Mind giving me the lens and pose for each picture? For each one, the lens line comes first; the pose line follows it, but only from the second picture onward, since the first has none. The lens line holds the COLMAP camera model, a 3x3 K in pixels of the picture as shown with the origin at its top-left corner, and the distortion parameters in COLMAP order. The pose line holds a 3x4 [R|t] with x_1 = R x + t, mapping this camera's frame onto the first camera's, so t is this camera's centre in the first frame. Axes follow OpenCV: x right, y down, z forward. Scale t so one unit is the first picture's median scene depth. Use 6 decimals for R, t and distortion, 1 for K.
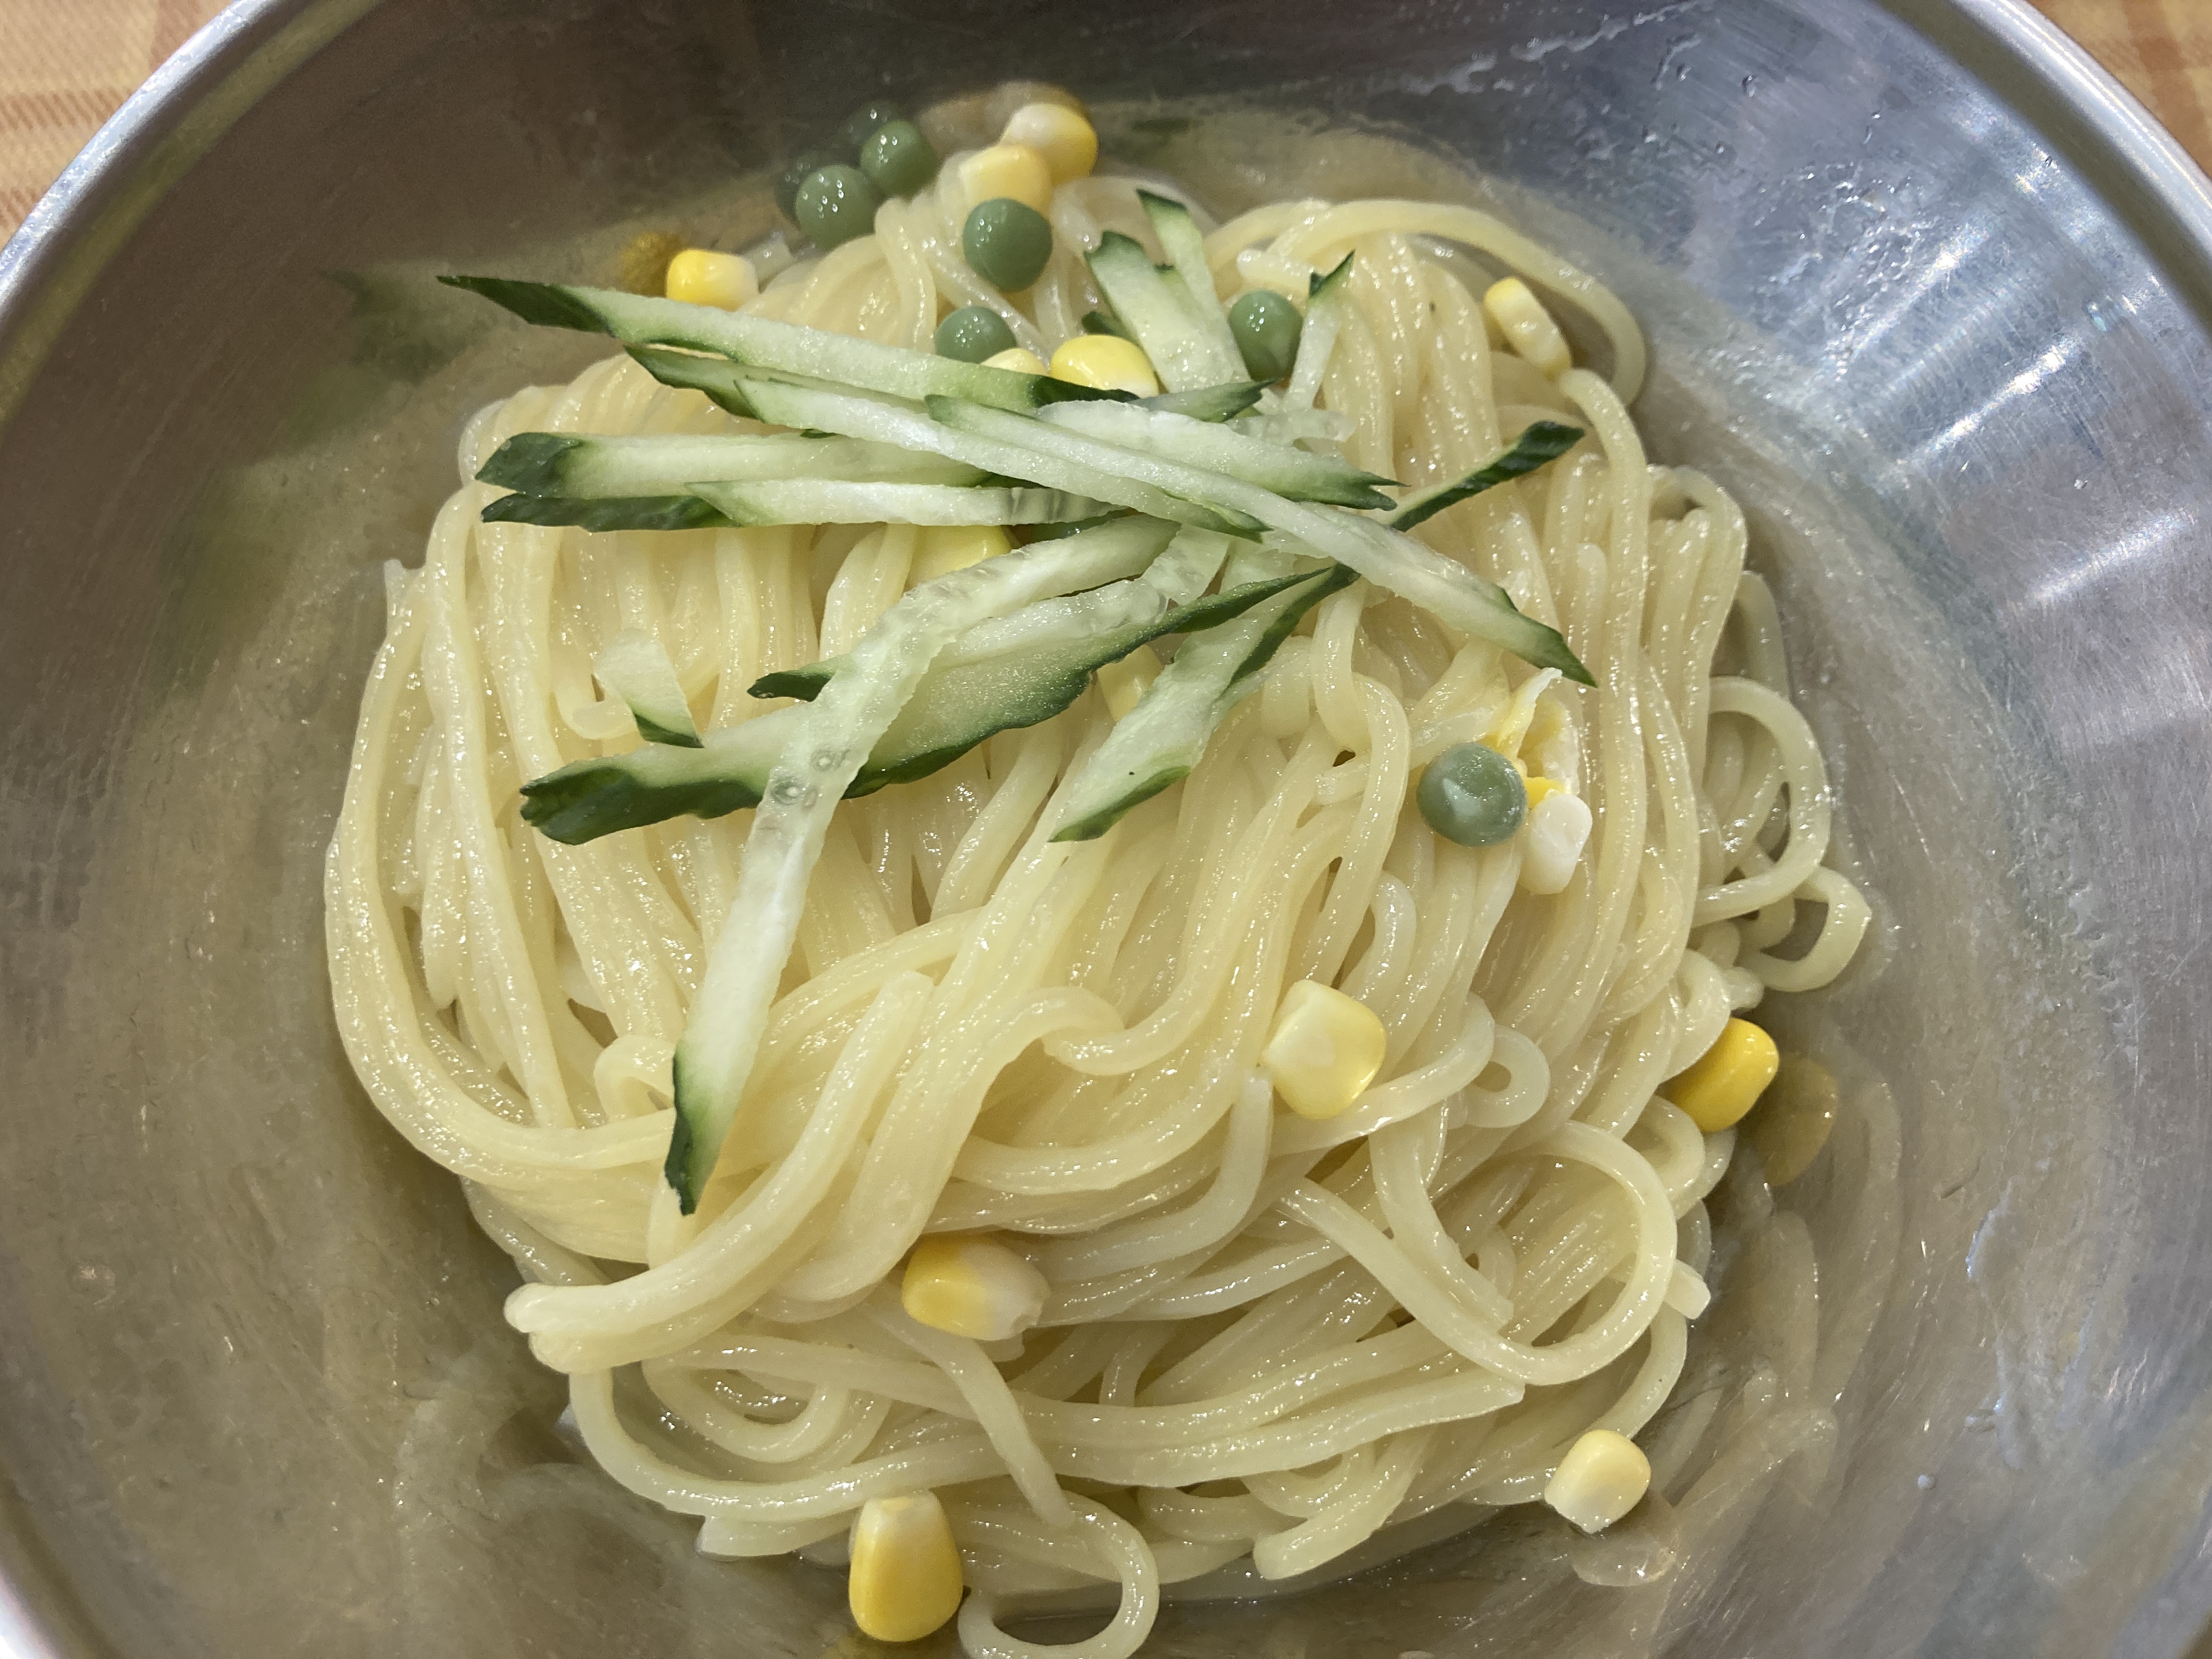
lens RADIAL K [[1787.9, 0, 1104.5], [0, 1787.9, 741.6], [0, 0, 1]] dist [0.007214, -0.046054]
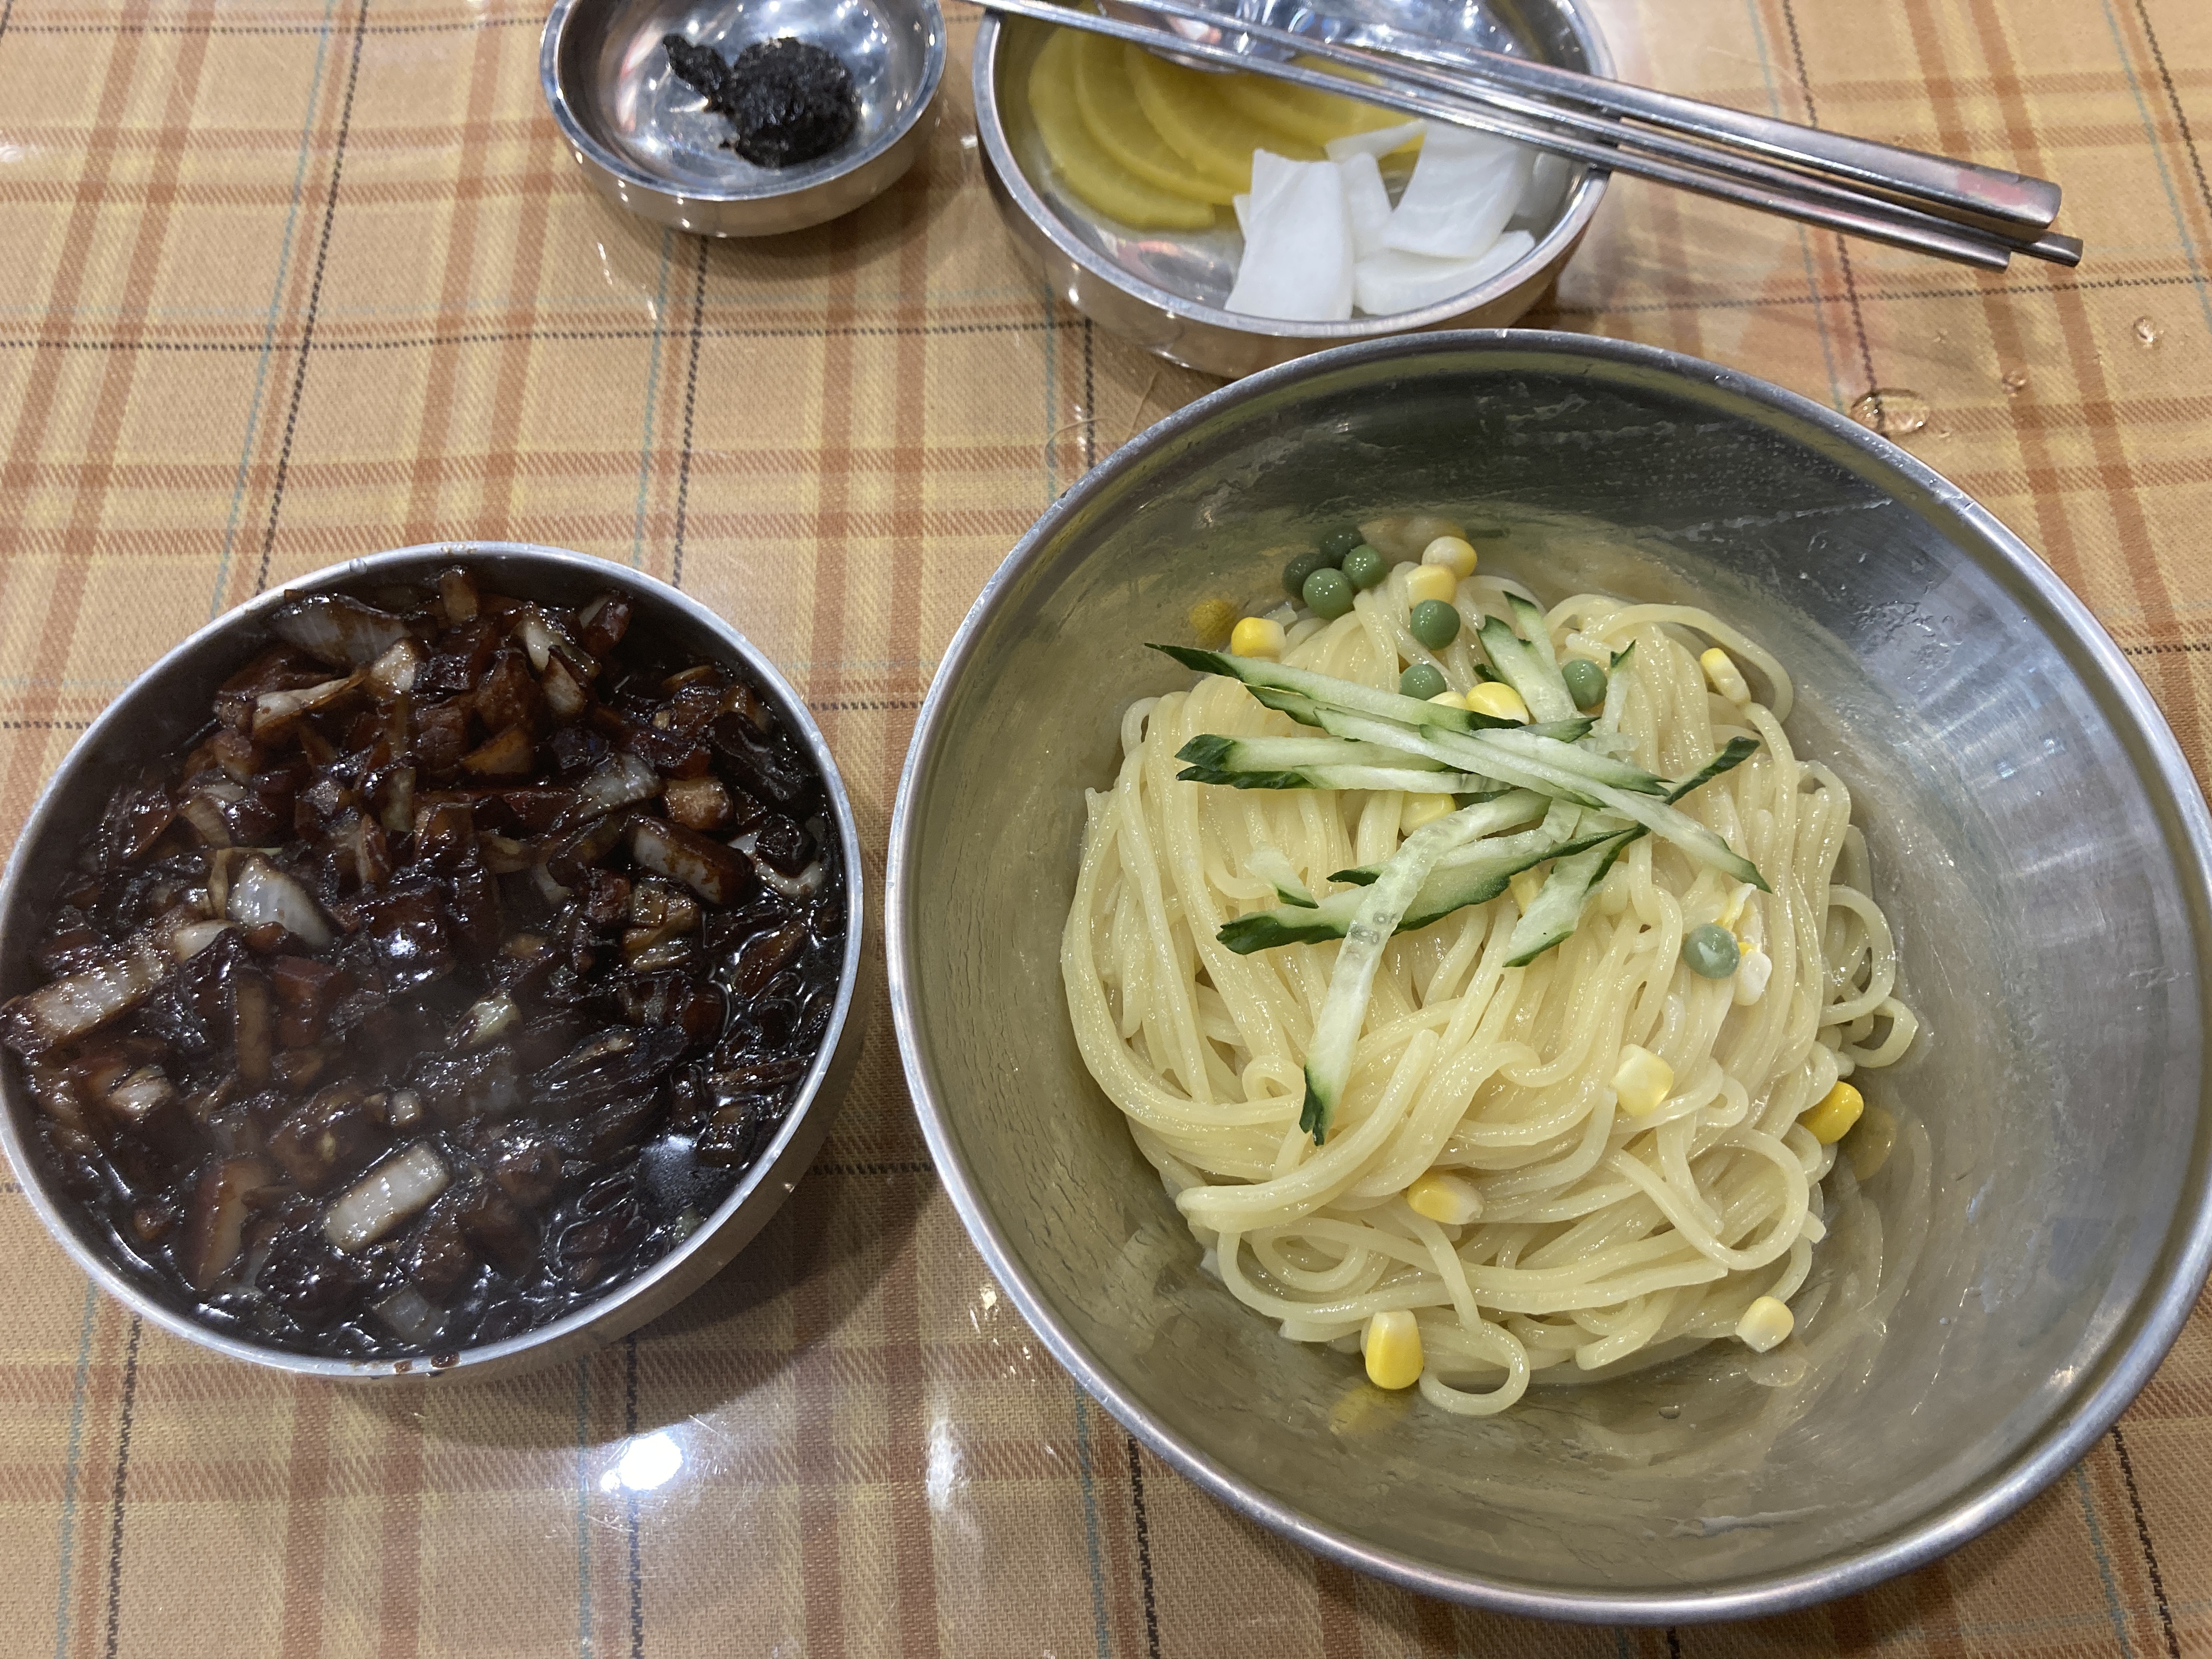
lens RADIAL K [[1782.3, 0, 1064.6], [0, 1782.3, 758.8], [0, 0, 1]] dist [0.015977, -0.045923]
pose [[0.998757, 0.042477, -0.026092, -0.418042], [-0.043506, 0.998242, -0.040239, -0.064710], [0.024337, 0.041324, 0.998849, -0.874252]]
